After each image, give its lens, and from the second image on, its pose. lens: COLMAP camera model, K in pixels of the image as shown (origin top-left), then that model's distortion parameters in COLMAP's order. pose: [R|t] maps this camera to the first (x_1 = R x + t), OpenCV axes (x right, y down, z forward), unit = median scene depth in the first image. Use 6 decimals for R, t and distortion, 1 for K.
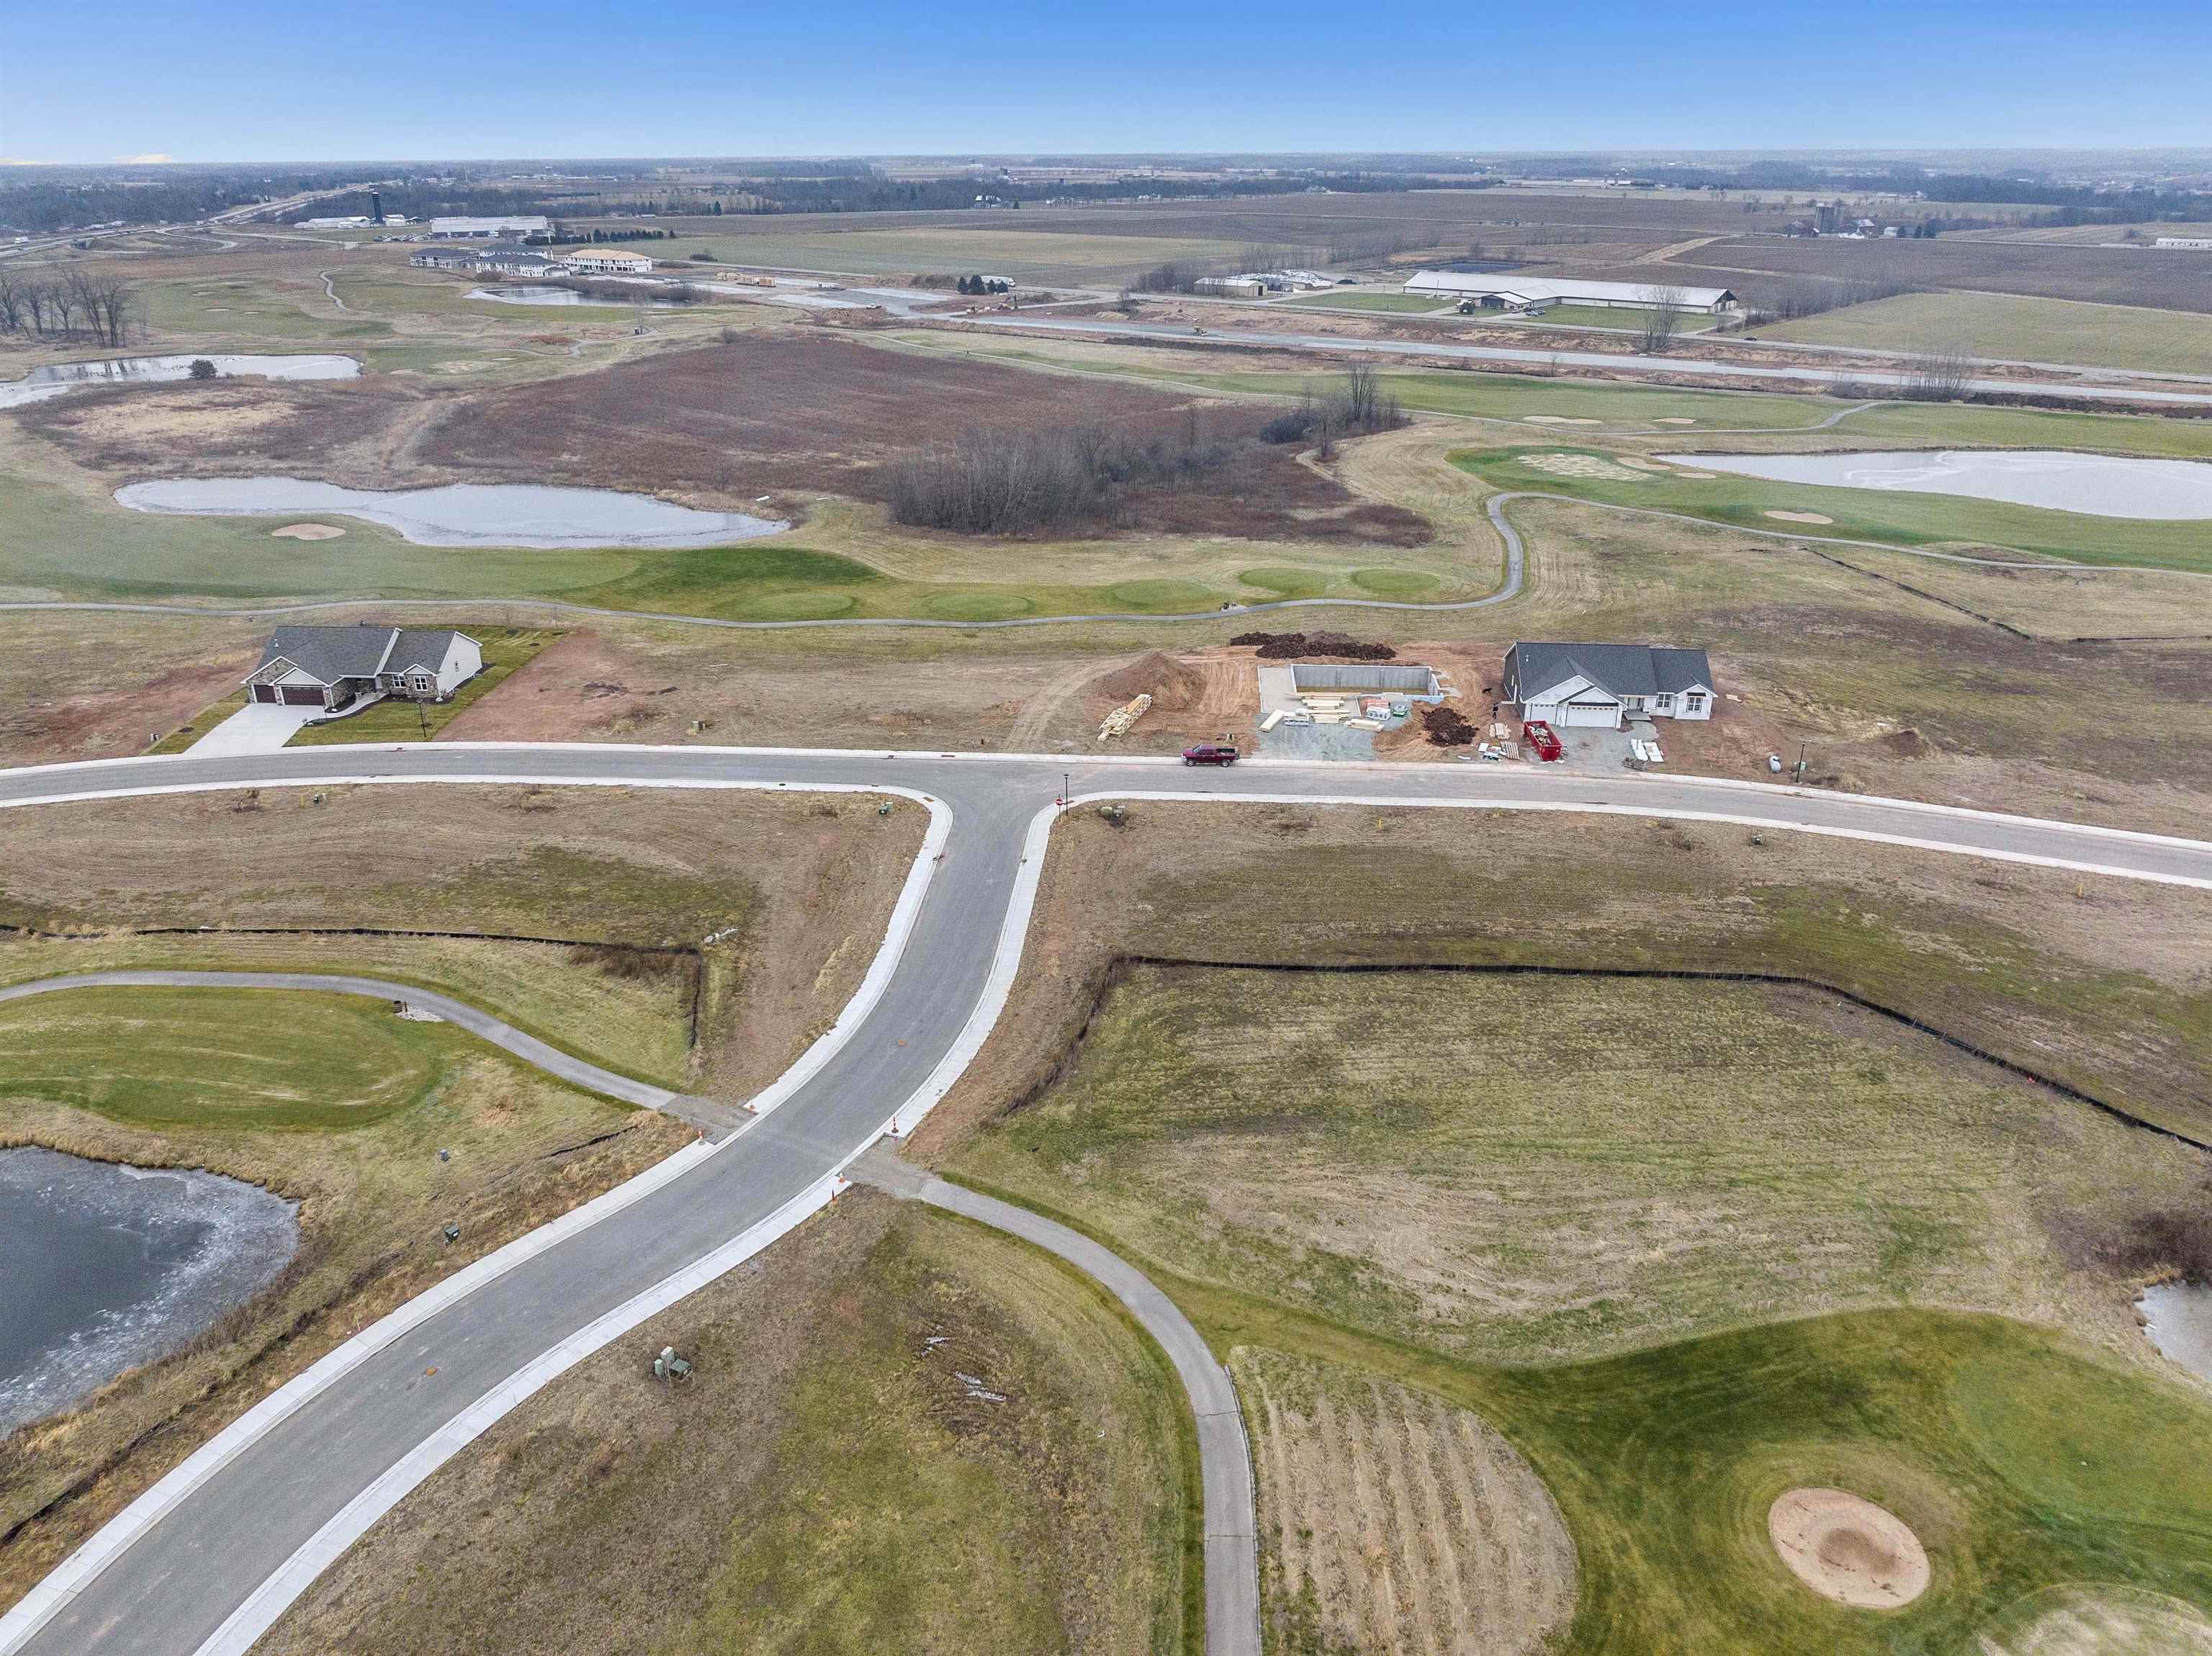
lens RADIAL K [[1558.2, 0, 1106.0], [0, 1558.2, 828.0], [0, 0, 1]] dist [-0.039402, 0.004334]
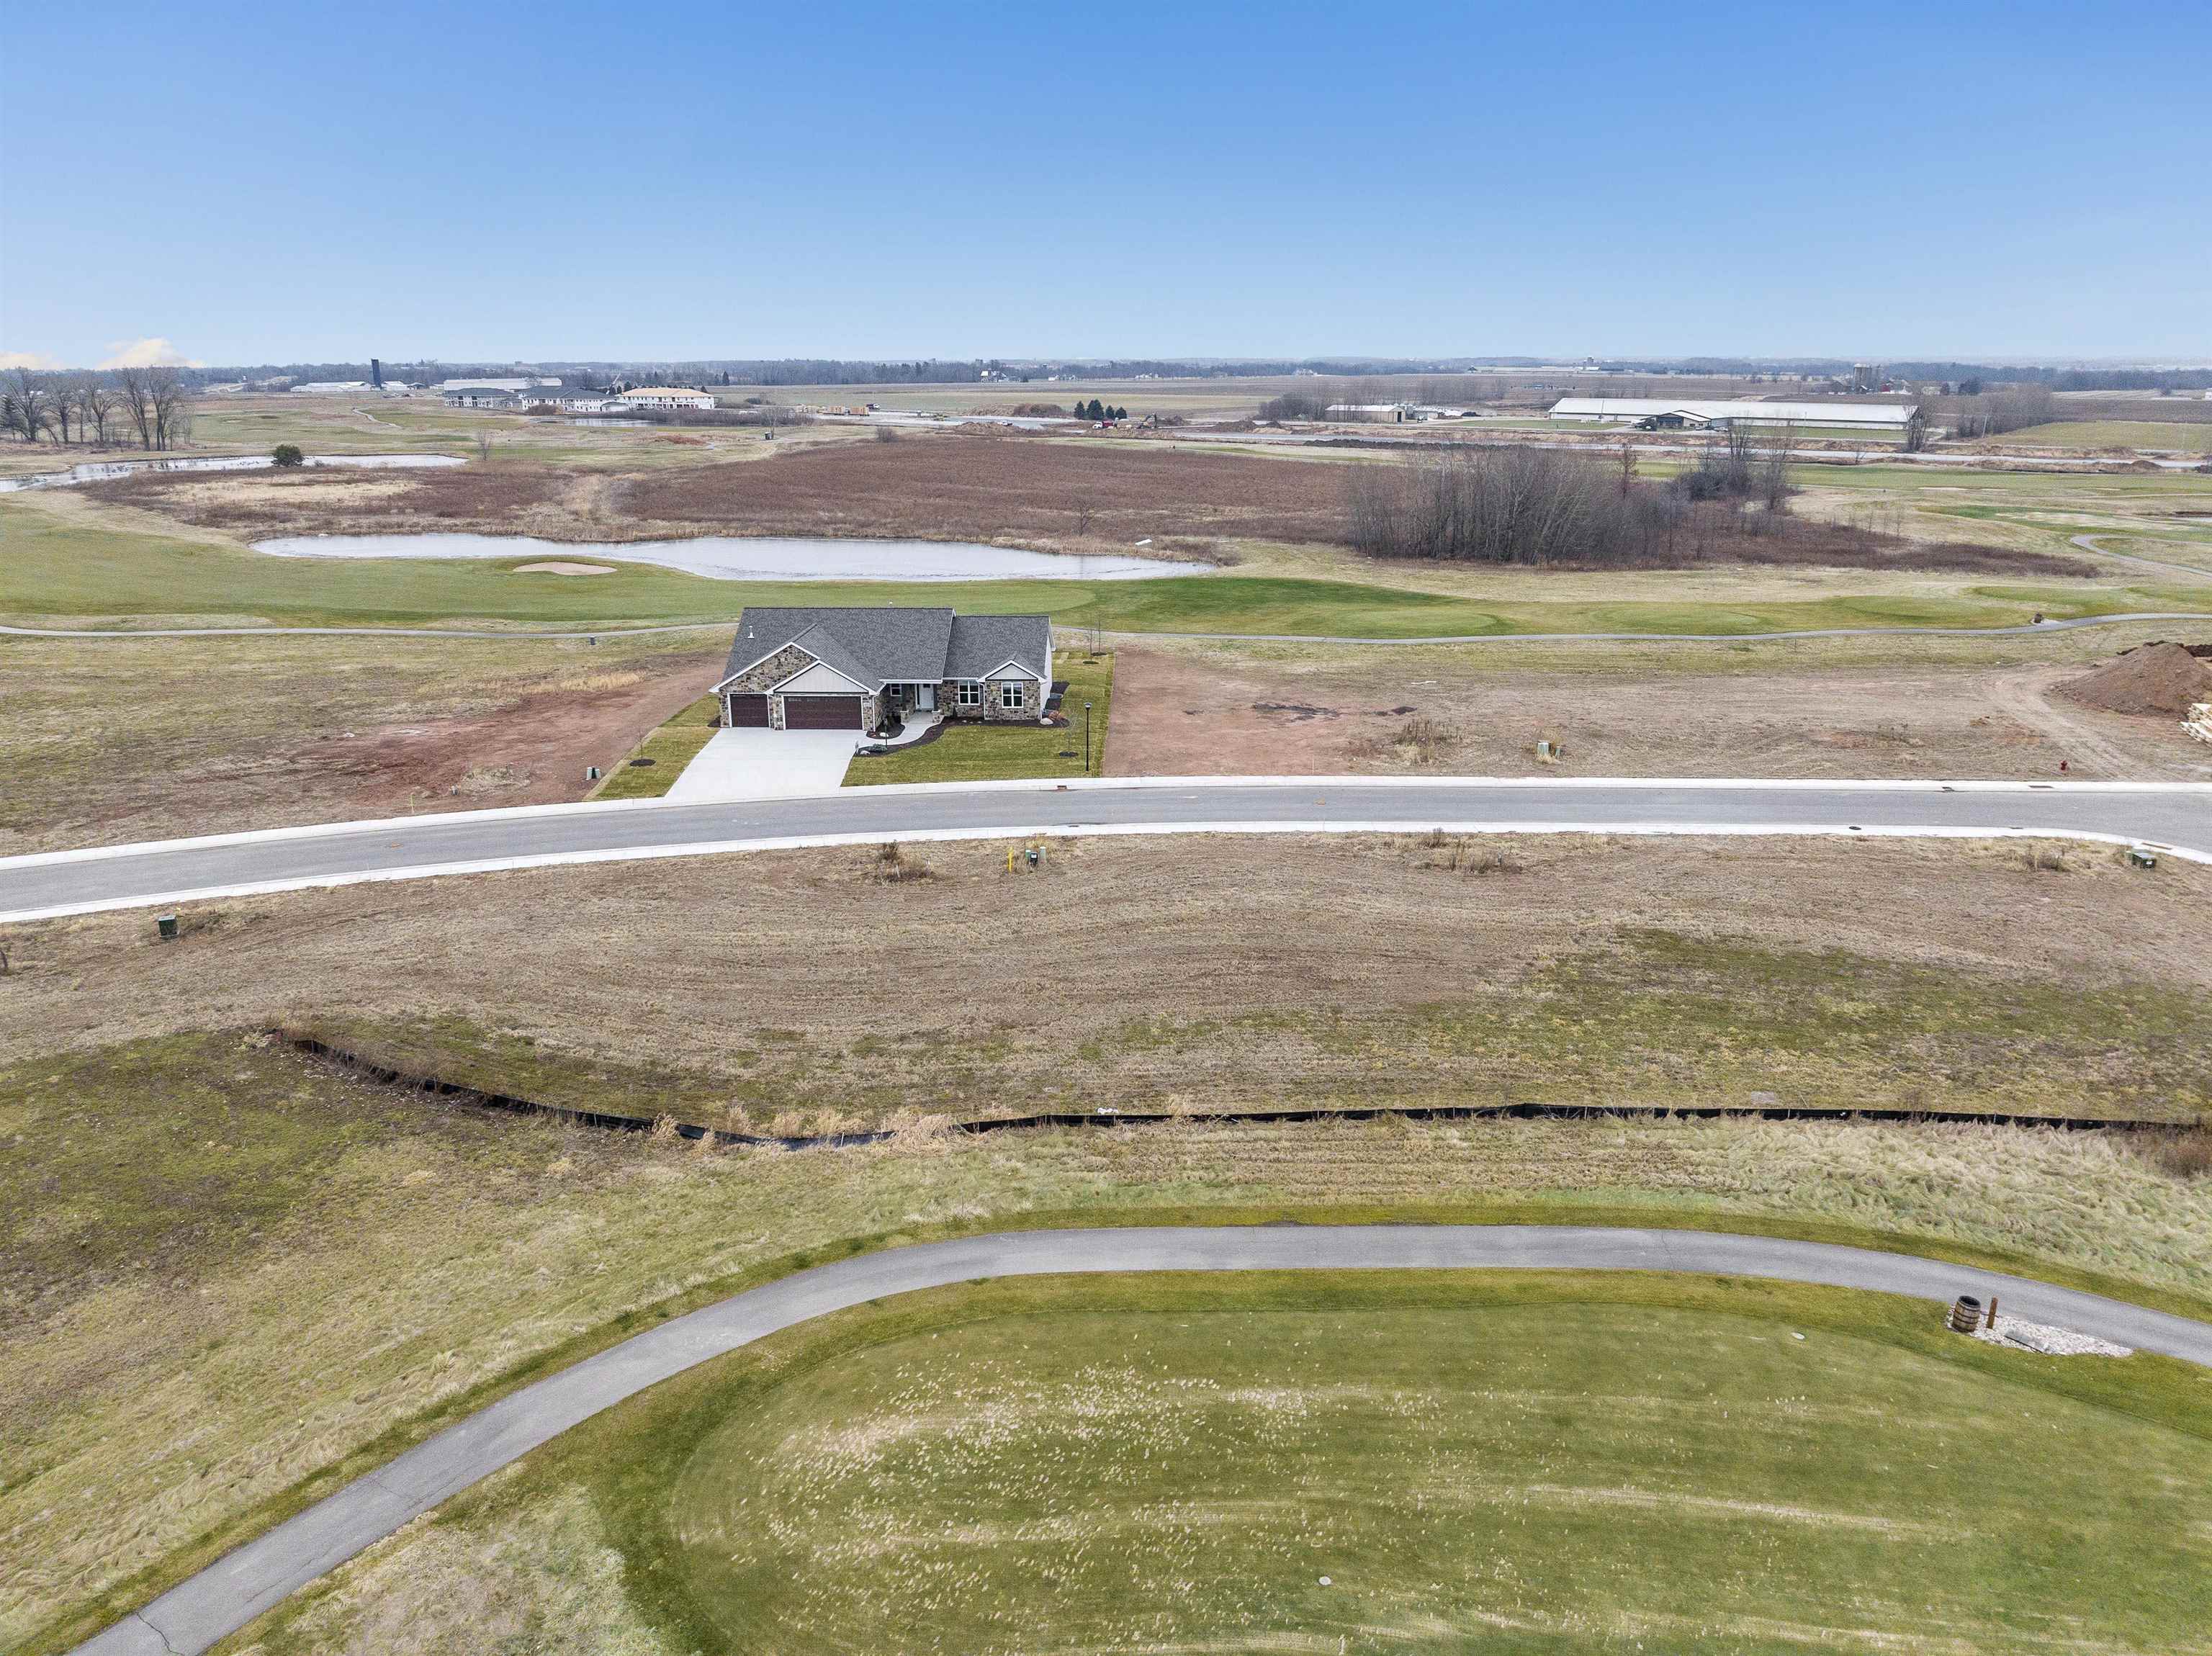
lens RADIAL K [[1556.7, 0, 1106.0], [0, 1556.7, 828.0], [0, 0, 1]] dist [-0.025036, -0.024523]
pose [[0.999174, -0.011697, 0.038912, -0.405912], [0.016301, 0.992618, -0.120179, 0.026783], [-0.037219, 0.120714, 0.991989, 0.393187]]
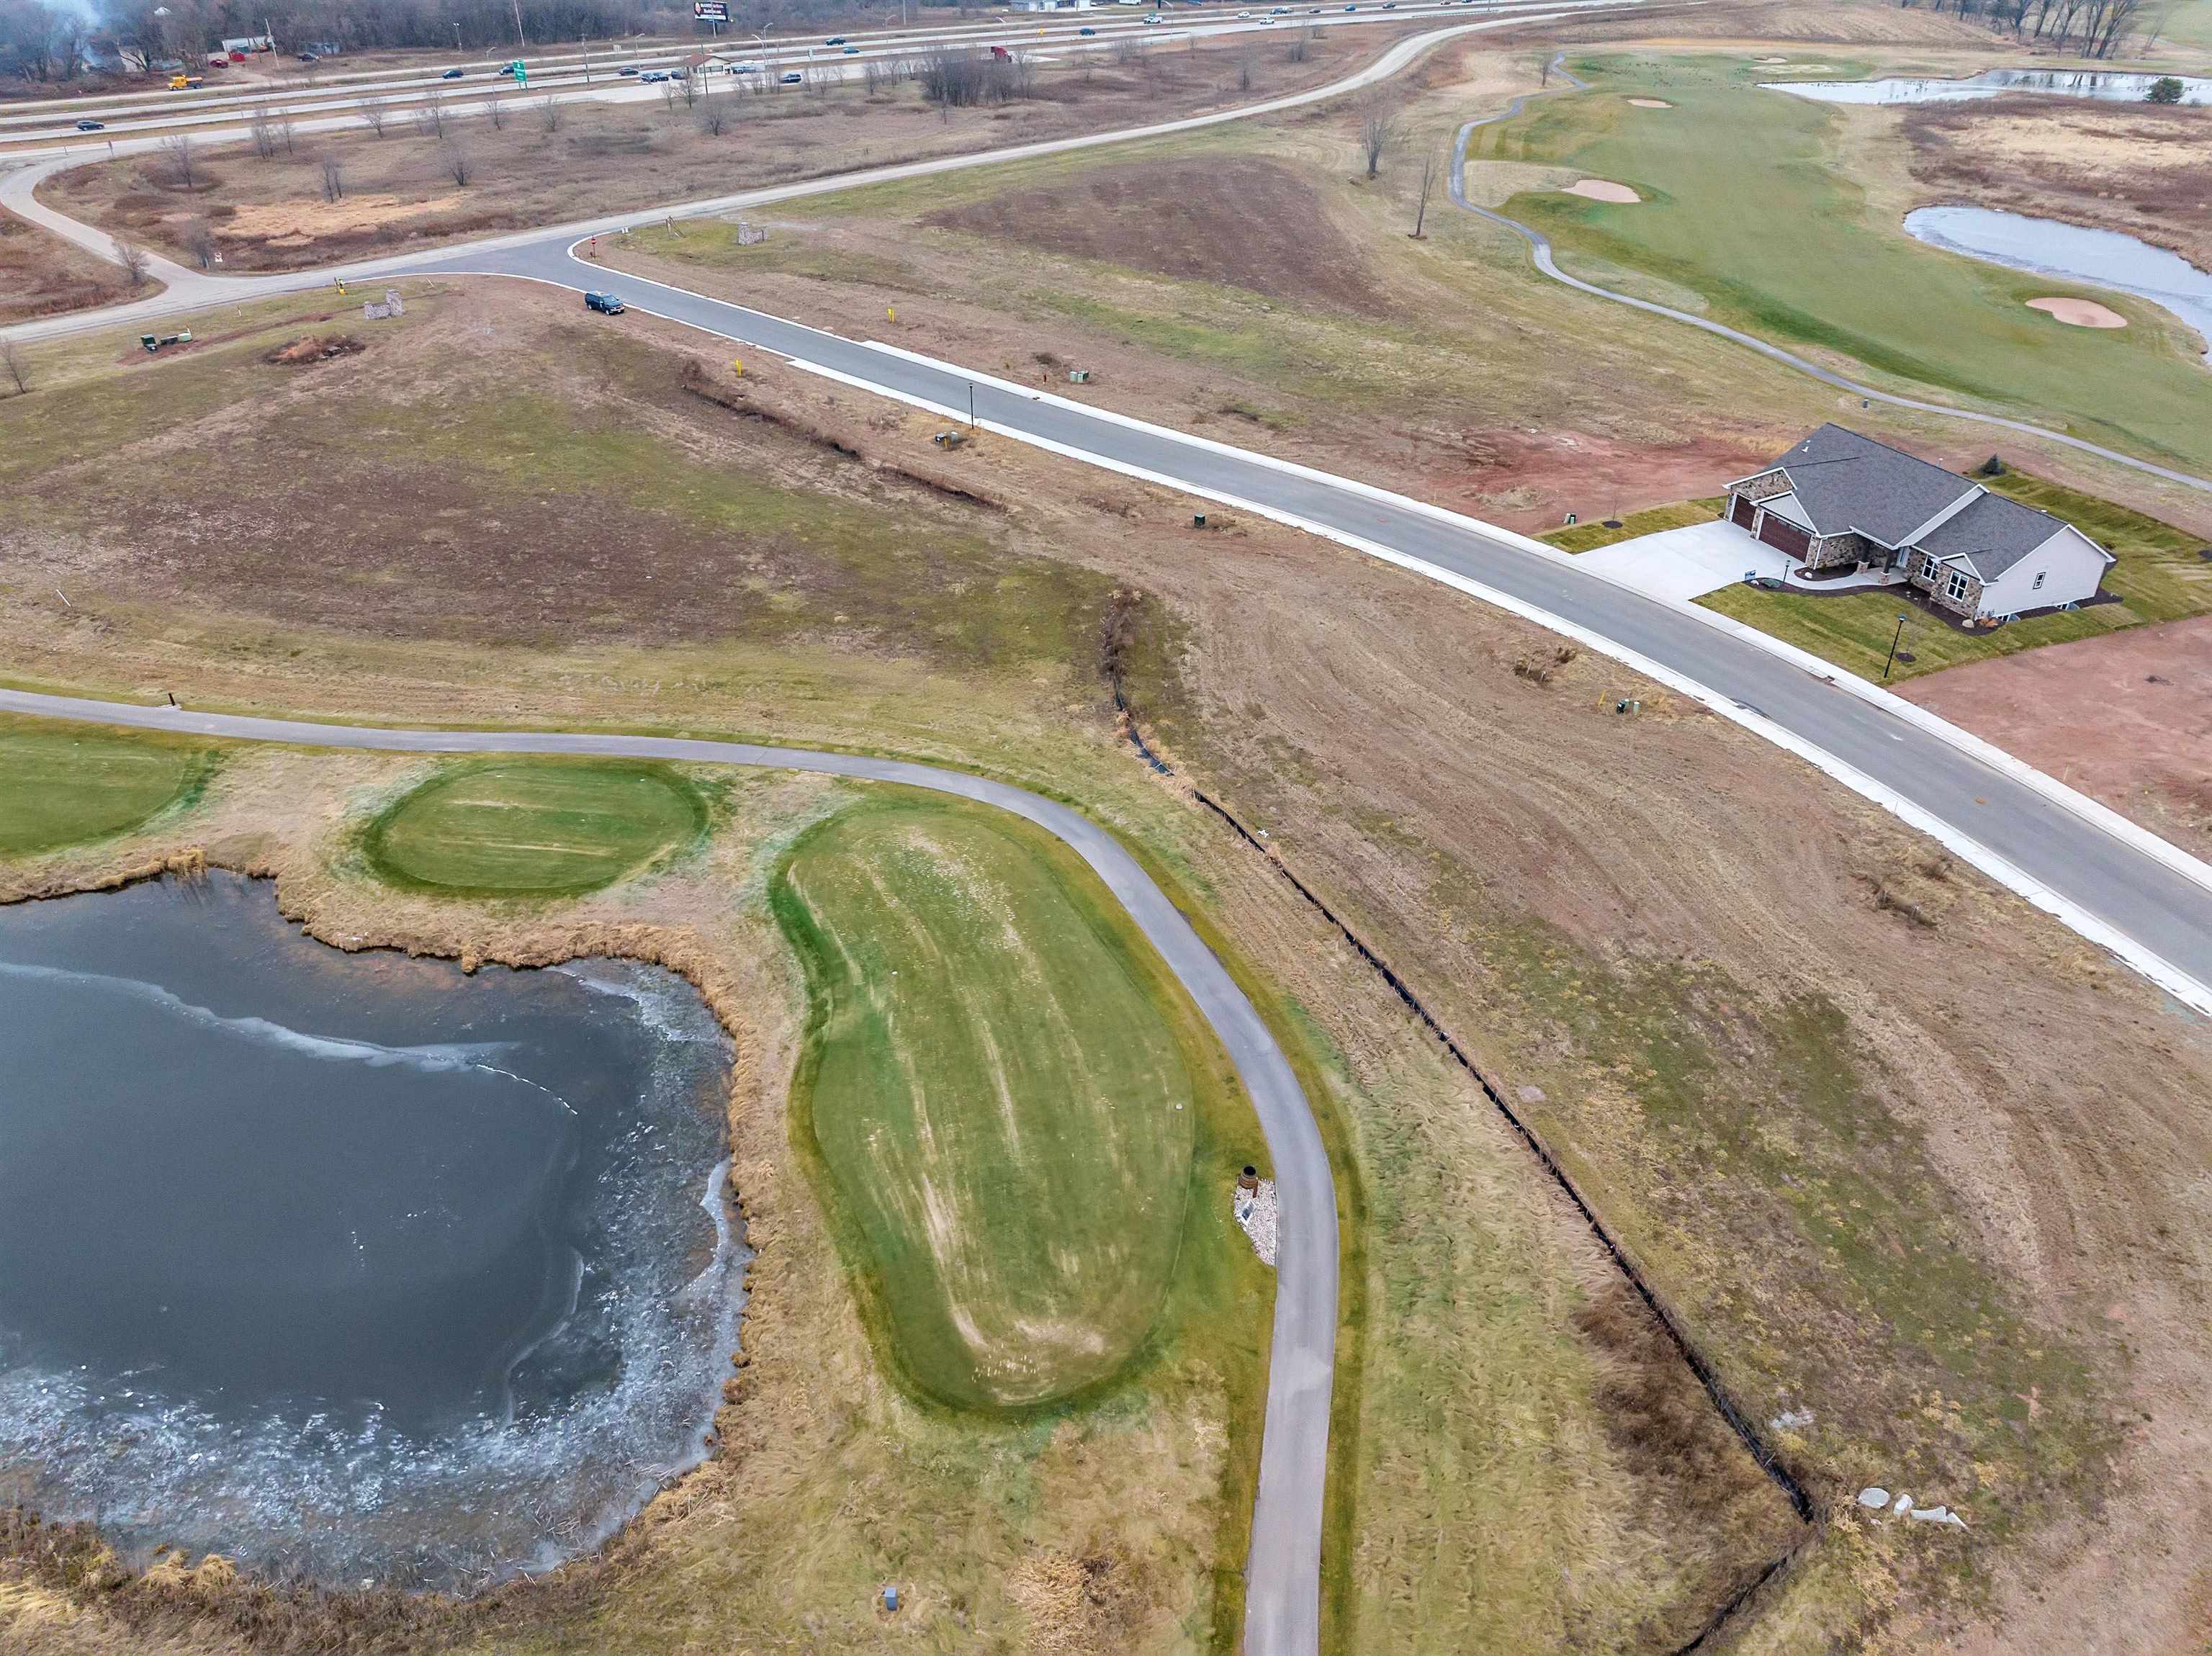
lens RADIAL K [[1558.2, 0, 1106.0], [0, 1558.2, 828.0], [0, 0, 1]] dist [-0.039402, 0.004334]
pose [[0.422995, 0.478405, -0.769548, -0.080652], [-0.363307, 0.867557, 0.339636, -0.089212], [0.830110, 0.135918, 0.540780, 0.402105]]
